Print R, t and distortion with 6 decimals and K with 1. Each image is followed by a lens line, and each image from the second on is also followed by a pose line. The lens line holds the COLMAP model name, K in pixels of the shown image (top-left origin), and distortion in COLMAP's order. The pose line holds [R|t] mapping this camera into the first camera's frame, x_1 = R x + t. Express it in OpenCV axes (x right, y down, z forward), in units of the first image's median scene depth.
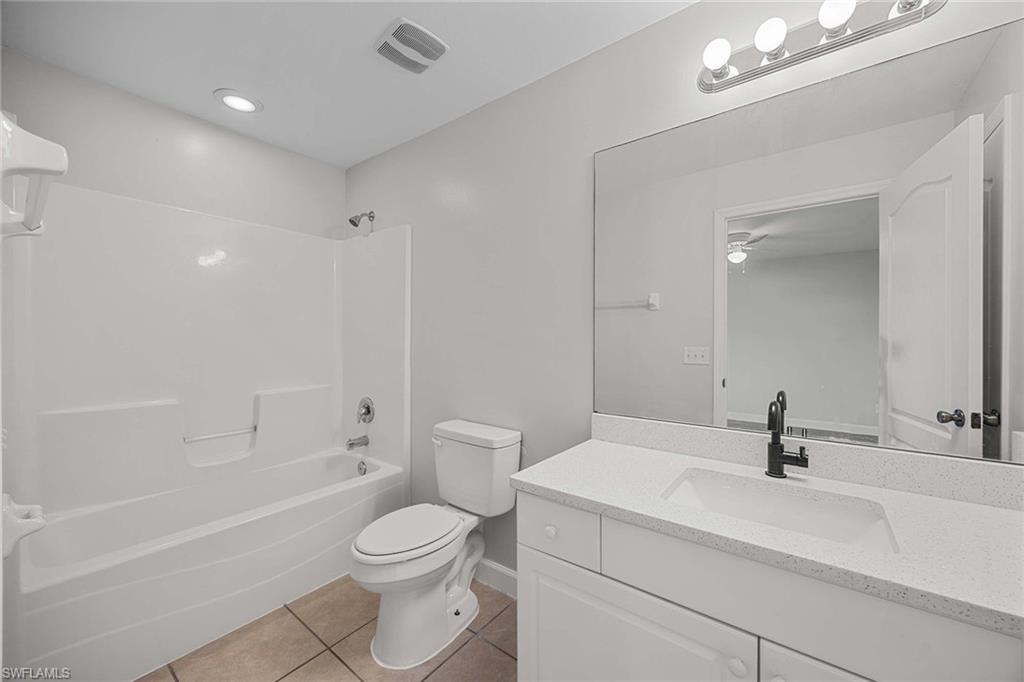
lens RADIAL K [[364.6, 0, 517.2], [0, 364.6, 340.0], [0, 0, 1]] dist [-0.007668, -0.000079]
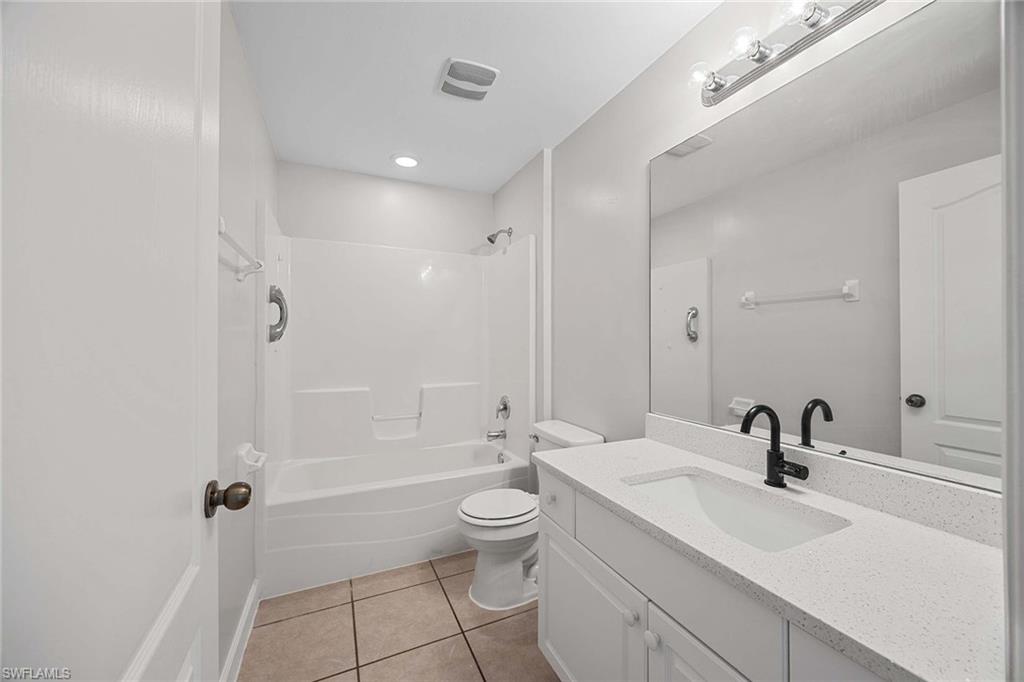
lens RADIAL K [[386.9, 0, 508.2], [0, 386.9, 341.2], [0, 0, 1]] dist [-0.002019, 0.000248]
pose [[0.891056, -0.010048, -0.453783, 0.158439], [0.007331, 0.999943, -0.007747, 0.001438], [0.453835, 0.003576, 0.891079, -0.057551]]
